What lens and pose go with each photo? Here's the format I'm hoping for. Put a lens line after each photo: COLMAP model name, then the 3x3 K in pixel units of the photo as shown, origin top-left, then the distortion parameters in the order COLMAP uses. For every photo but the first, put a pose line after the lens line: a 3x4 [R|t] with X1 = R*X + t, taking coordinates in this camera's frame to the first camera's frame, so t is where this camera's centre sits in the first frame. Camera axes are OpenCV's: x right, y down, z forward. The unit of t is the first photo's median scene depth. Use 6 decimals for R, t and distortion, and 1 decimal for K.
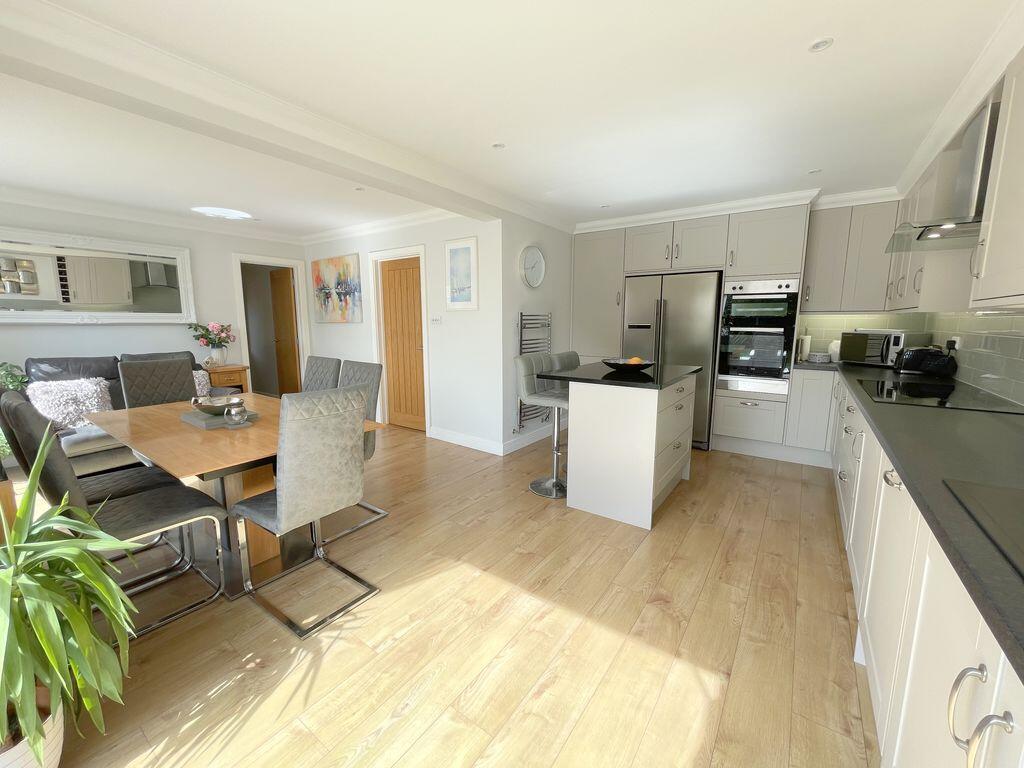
lens RADIAL K [[413.8, 0, 512.0], [0, 413.8, 384.0], [0, 0, 1]] dist [0.000137, 0.000020]
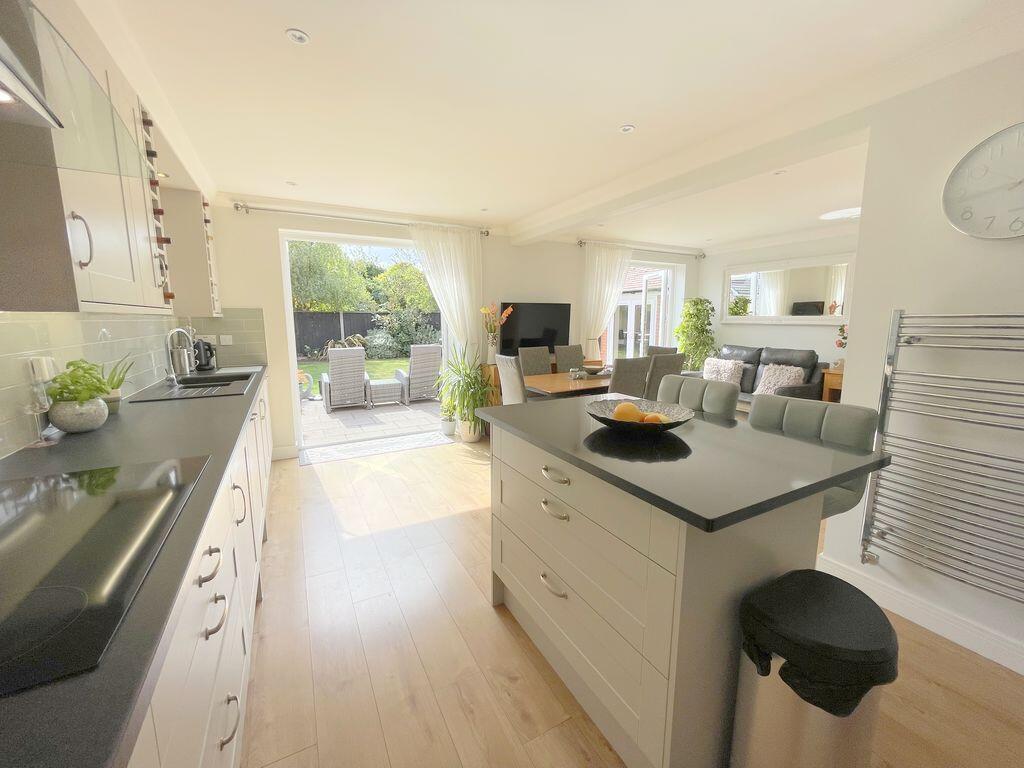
lens RADIAL K [[413.8, 0, 512.0], [0, 413.8, 384.0], [0, 0, 1]] dist [0.000137, 0.000020]
pose [[-0.443842, 0.135913, -0.885738, 0.842724], [-0.140644, 0.965615, 0.218646, -0.184300], [0.884999, 0.221618, -0.409465, 1.135502]]
